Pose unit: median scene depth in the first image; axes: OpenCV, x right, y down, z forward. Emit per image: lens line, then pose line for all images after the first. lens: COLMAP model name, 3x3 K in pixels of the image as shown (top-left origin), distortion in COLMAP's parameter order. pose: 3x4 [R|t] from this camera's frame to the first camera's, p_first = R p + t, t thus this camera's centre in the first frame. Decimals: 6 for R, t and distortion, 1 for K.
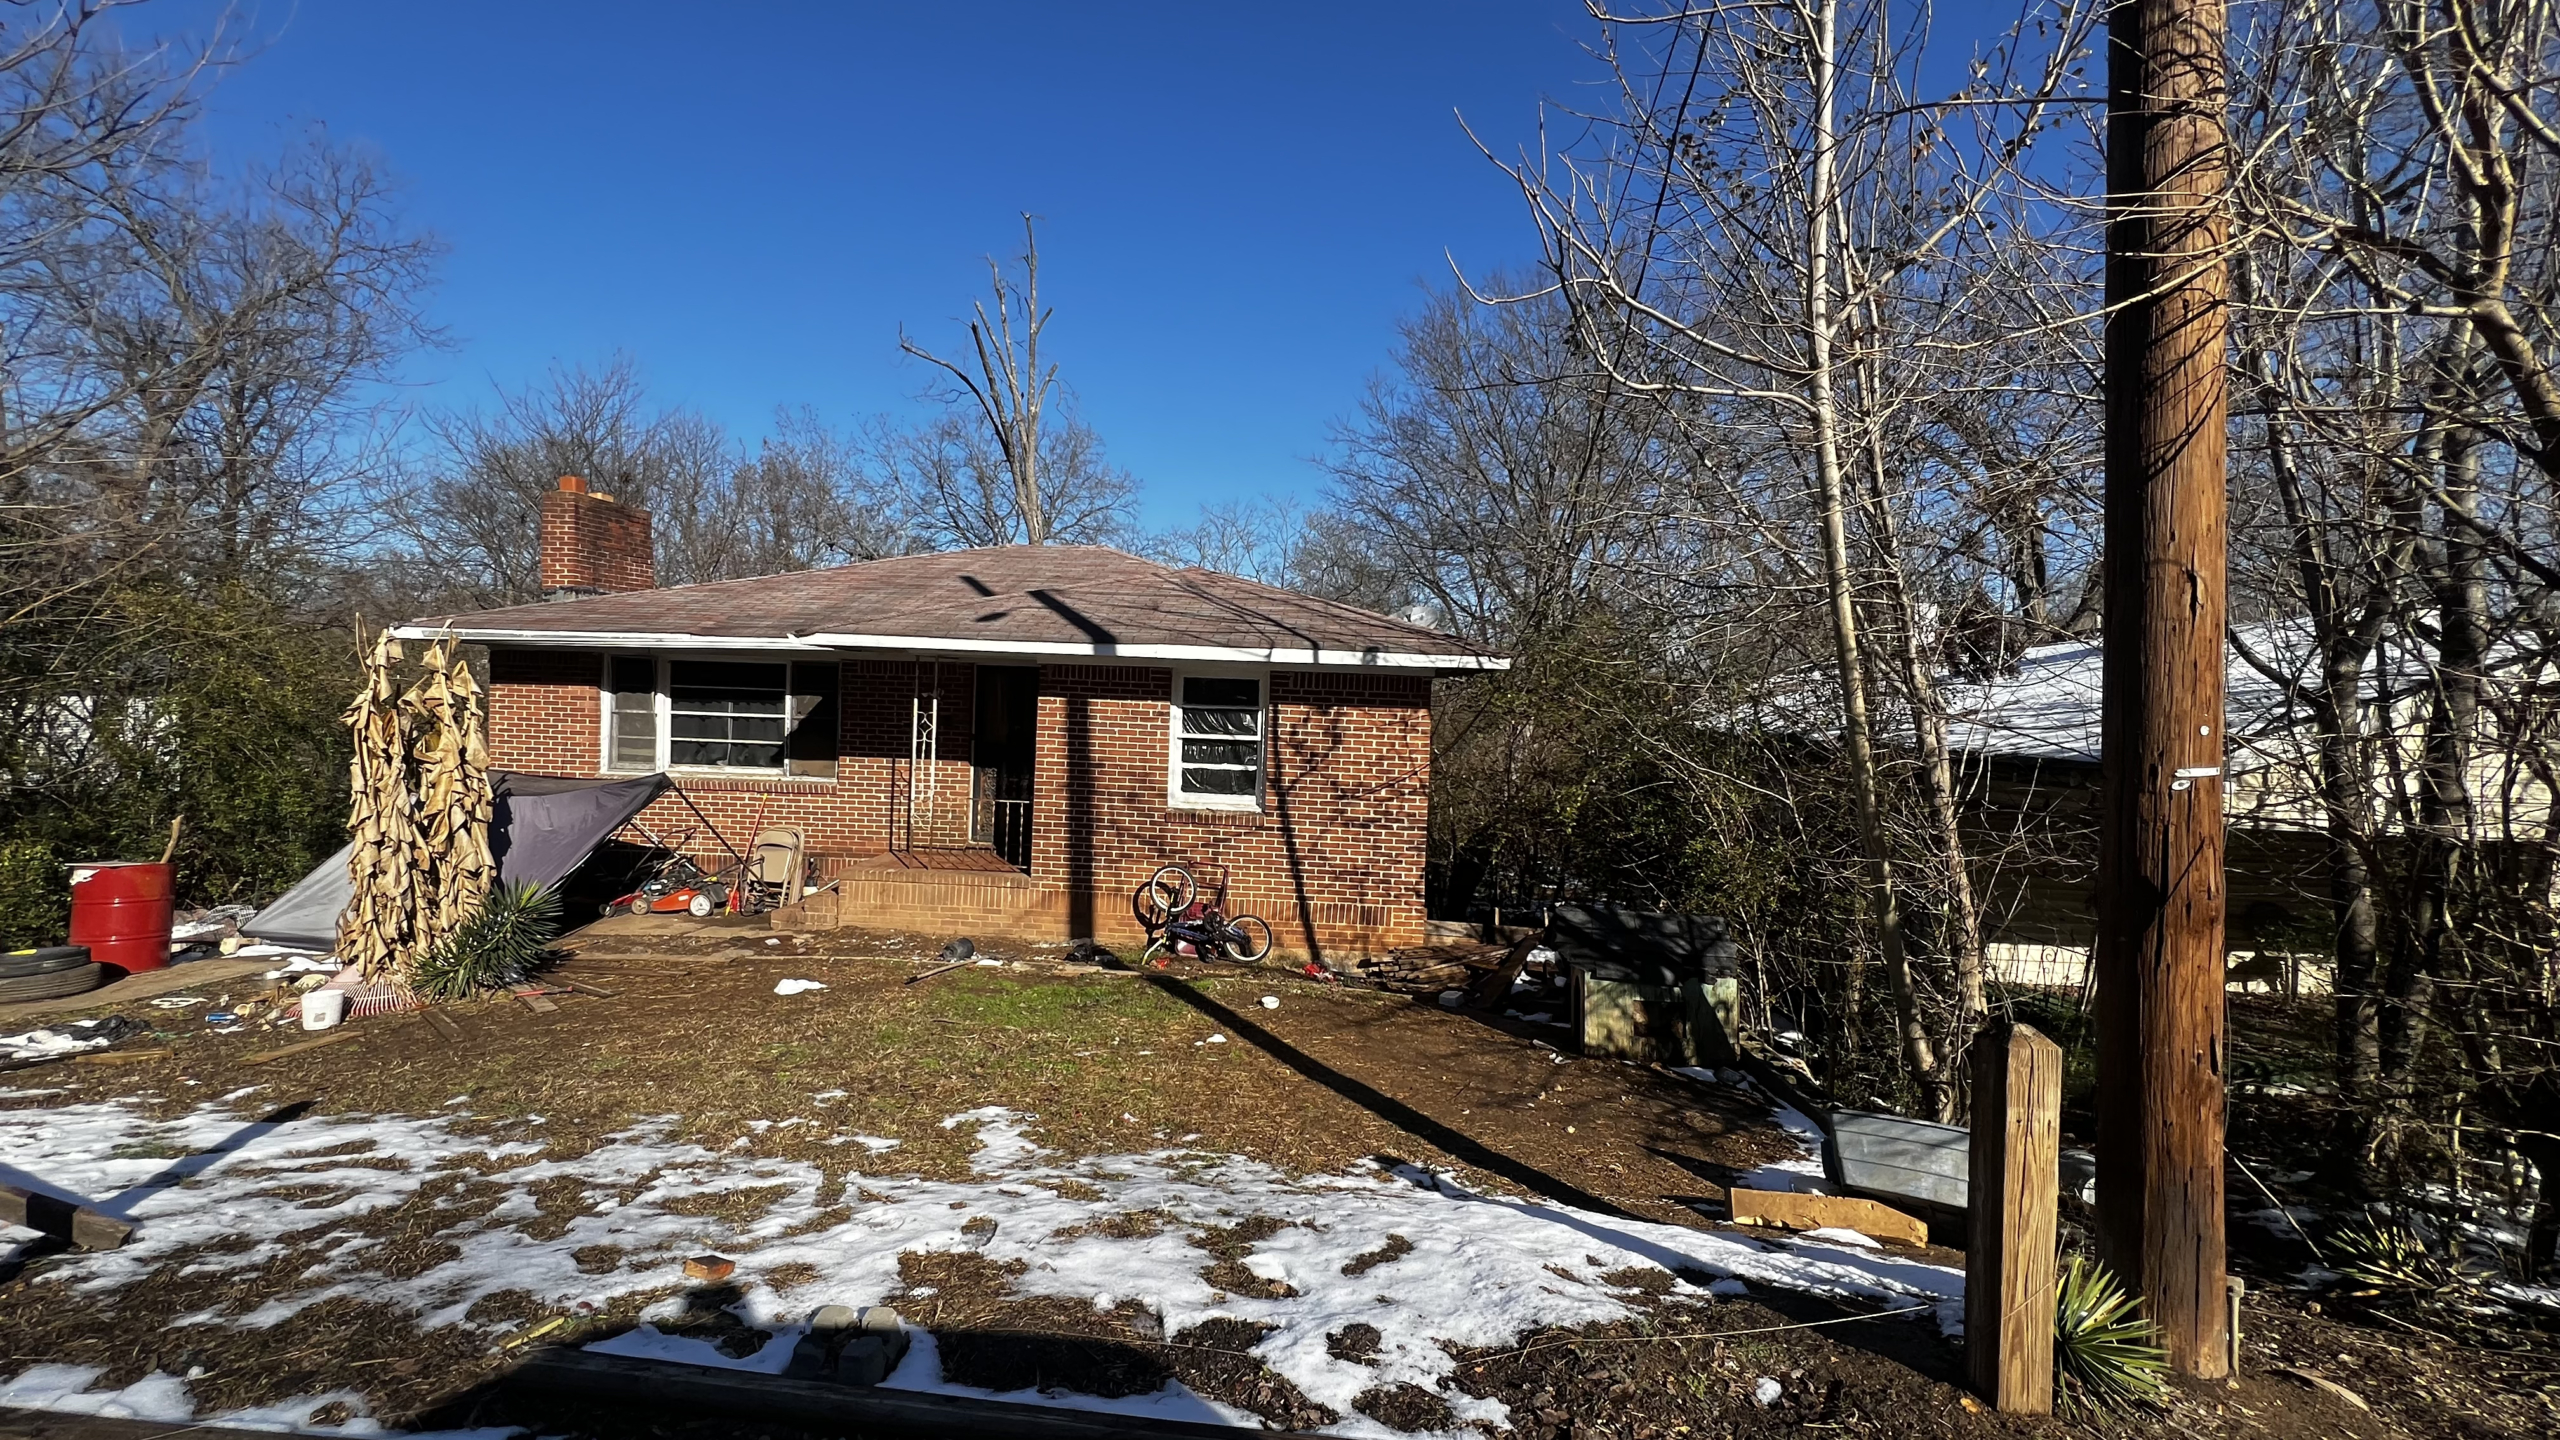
lens RADIAL K [[1014.0, 0, 1234.0], [0, 1014.0, 715.9], [0, 0, 1]] dist [-0.002453, -0.000178]
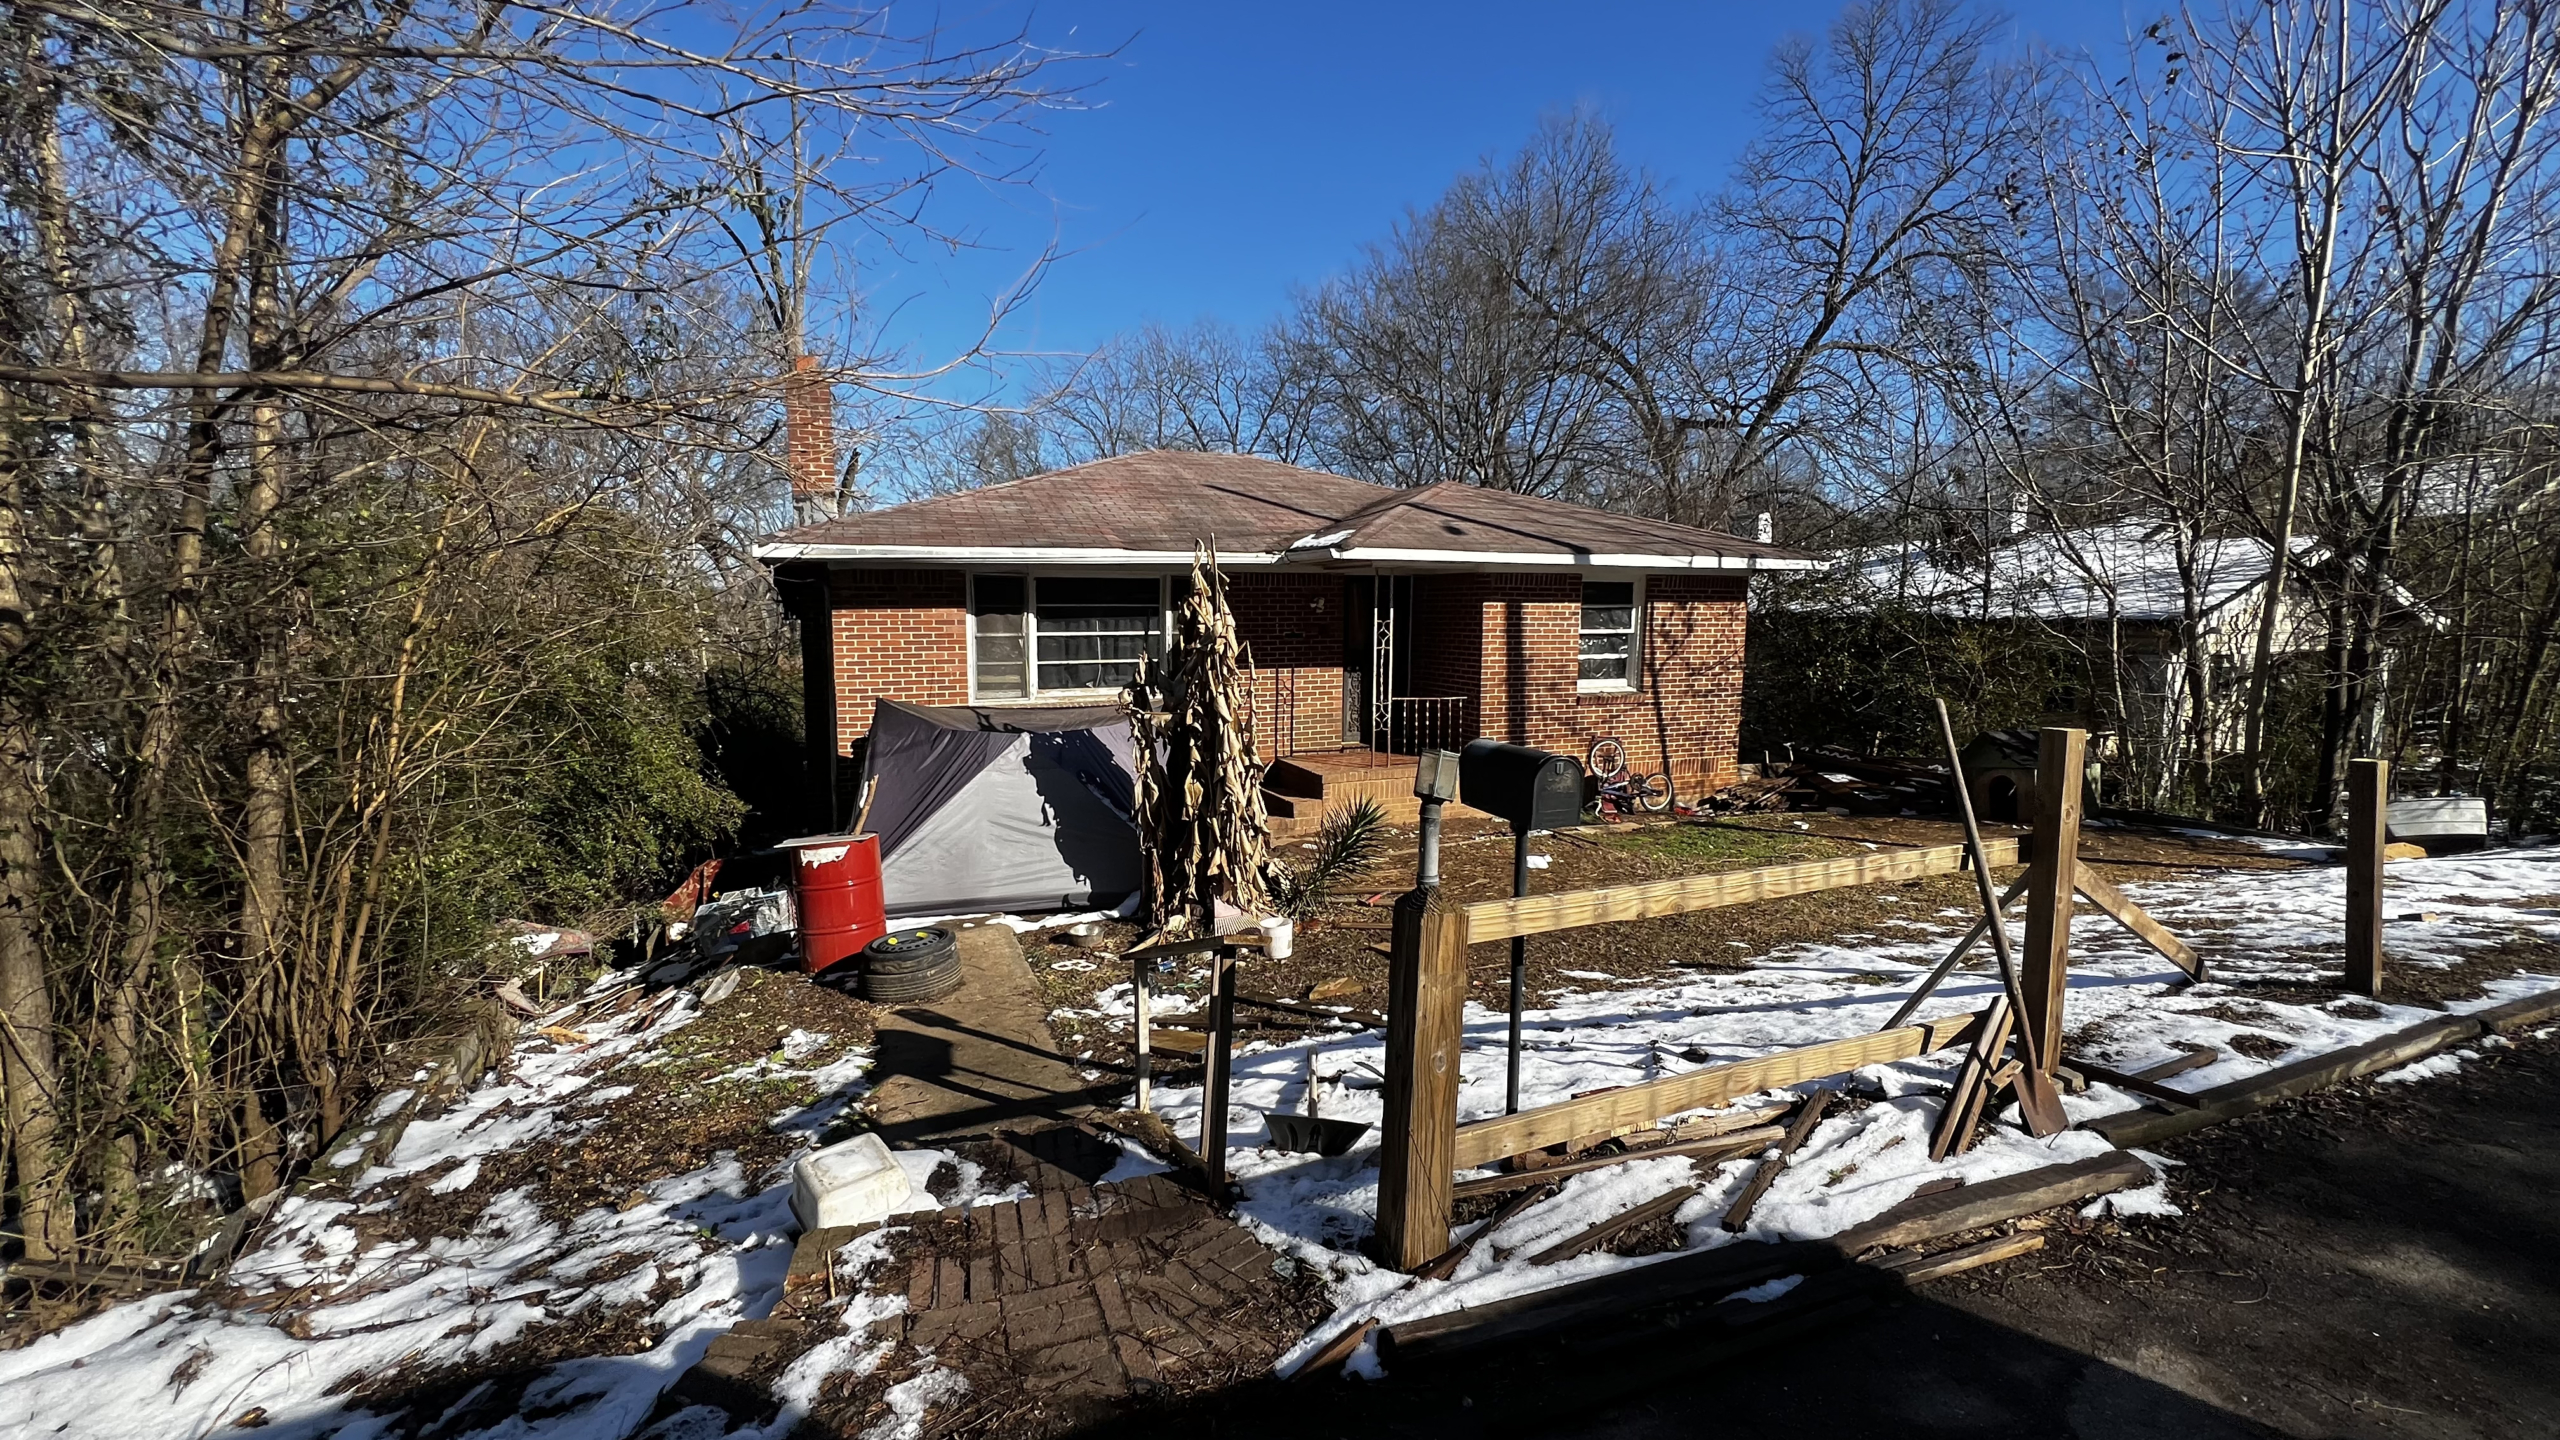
lens RADIAL K [[1014.0, 0, 1234.0], [0, 1014.0, 715.9], [0, 0, 1]] dist [-0.002453, -0.000178]
pose [[0.903040, -0.080708, 0.421907, -0.928888], [0.038313, 0.993409, 0.108027, -0.026134], [-0.427845, -0.081388, 0.900180, 0.105895]]
